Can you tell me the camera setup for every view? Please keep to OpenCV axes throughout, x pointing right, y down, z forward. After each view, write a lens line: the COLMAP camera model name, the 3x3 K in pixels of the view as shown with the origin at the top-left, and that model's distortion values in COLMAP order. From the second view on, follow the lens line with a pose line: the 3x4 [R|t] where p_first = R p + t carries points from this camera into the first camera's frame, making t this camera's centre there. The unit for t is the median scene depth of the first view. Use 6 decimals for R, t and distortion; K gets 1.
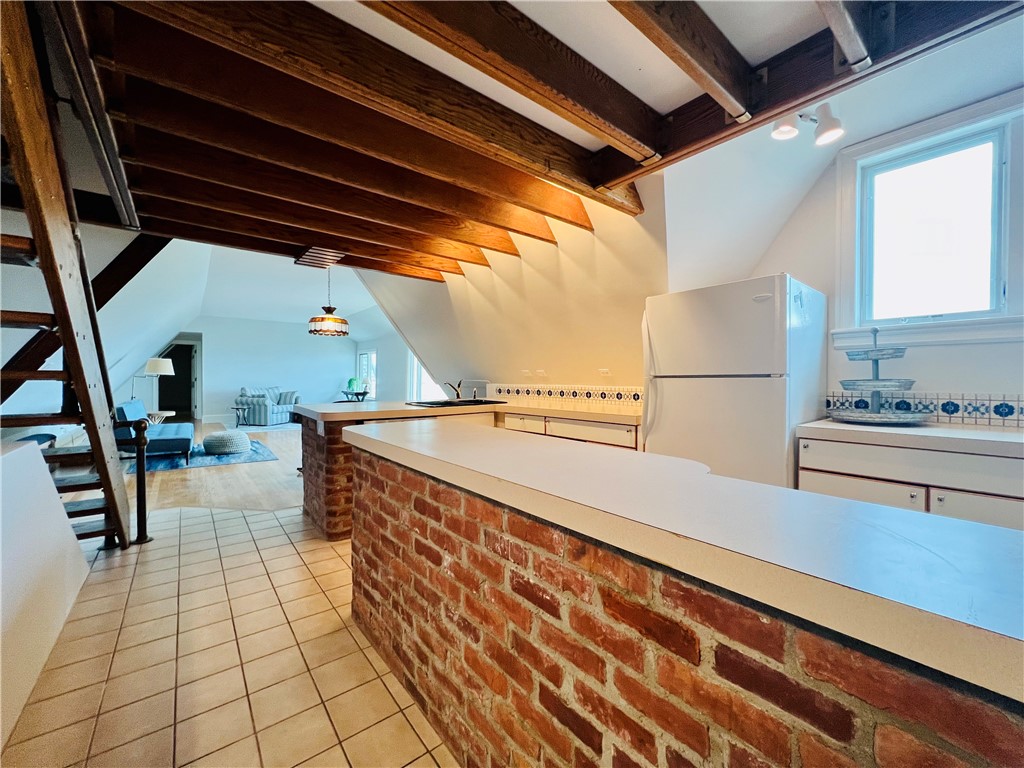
lens RADIAL K [[412.1, 0, 512.0], [0, 412.1, 384.0], [0, 0, 1]] dist [-0.002039, -0.000307]
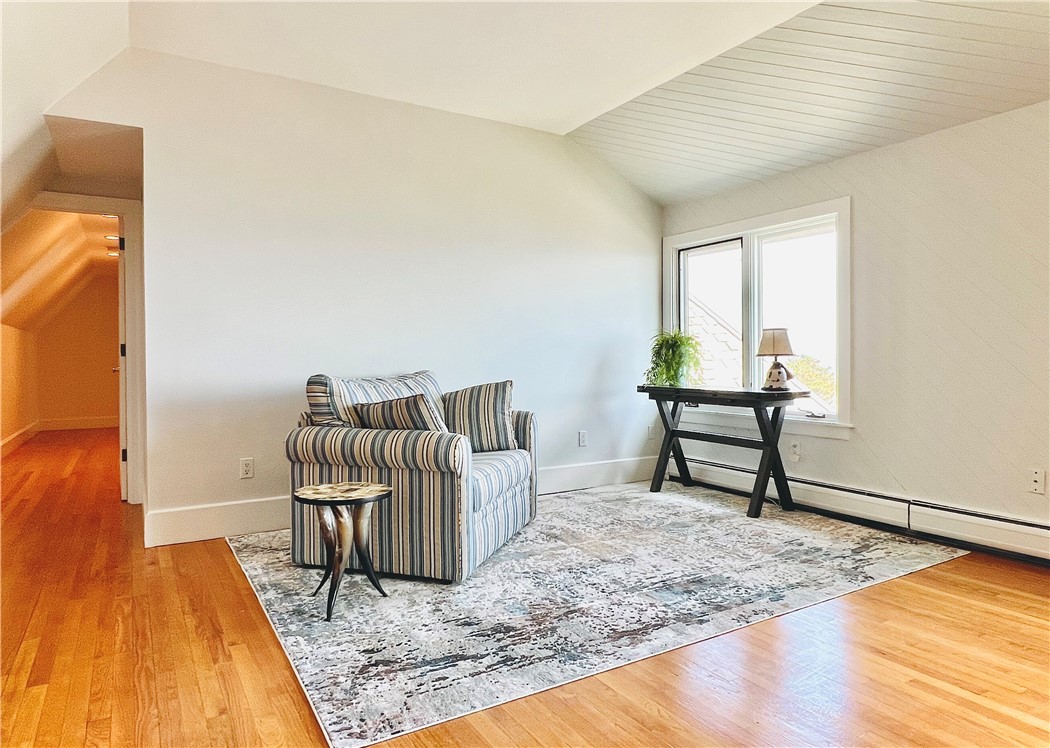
lens RADIAL K [[651.9, 0, 525.0], [0, 651.9, 374.0], [0, 0, 1]] dist [0.006357, 0.001848]
pose [[0.992252, -0.012910, -0.123568, -0.561171], [0.014311, 0.999843, 0.010456, 0.006201], [0.123414, -0.012144, 0.992281, 0.762251]]
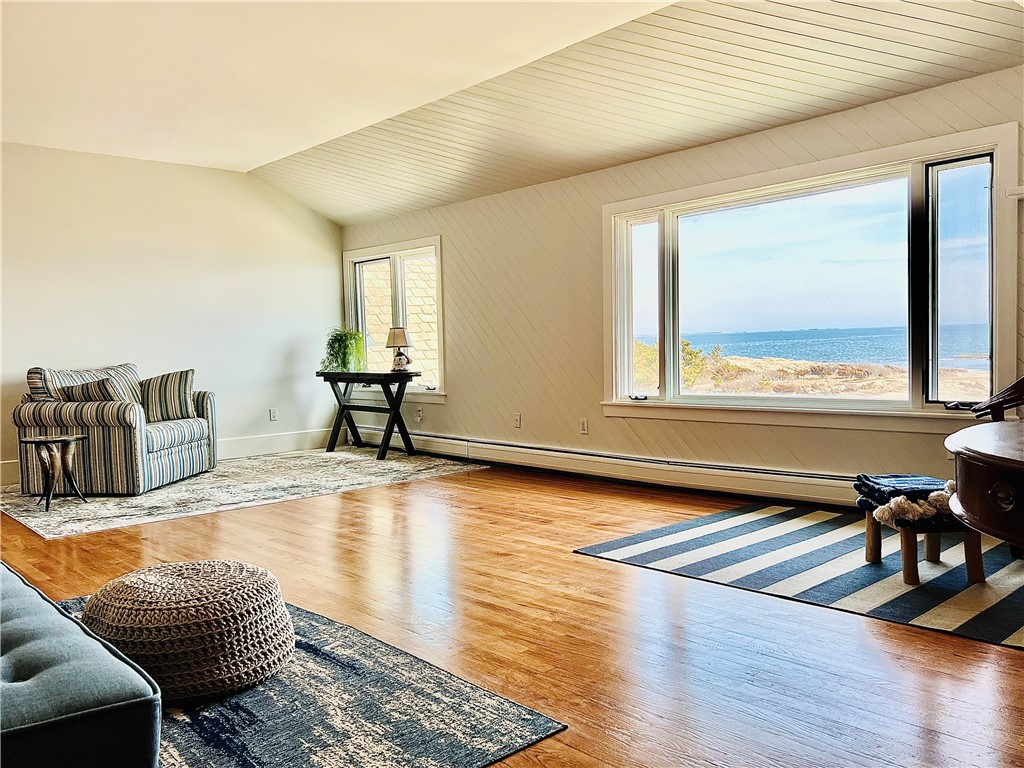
lens RADIAL K [[843.2, 0, 550.6], [0, 843.2, 386.7], [0, 0, 1]] dist [0.009966, 0.002177]
pose [[0.994225, -0.040135, 0.099525, -0.379340], [0.035918, 0.998394, 0.043802, 0.008605], [-0.101123, -0.039974, 0.994071, 0.393804]]
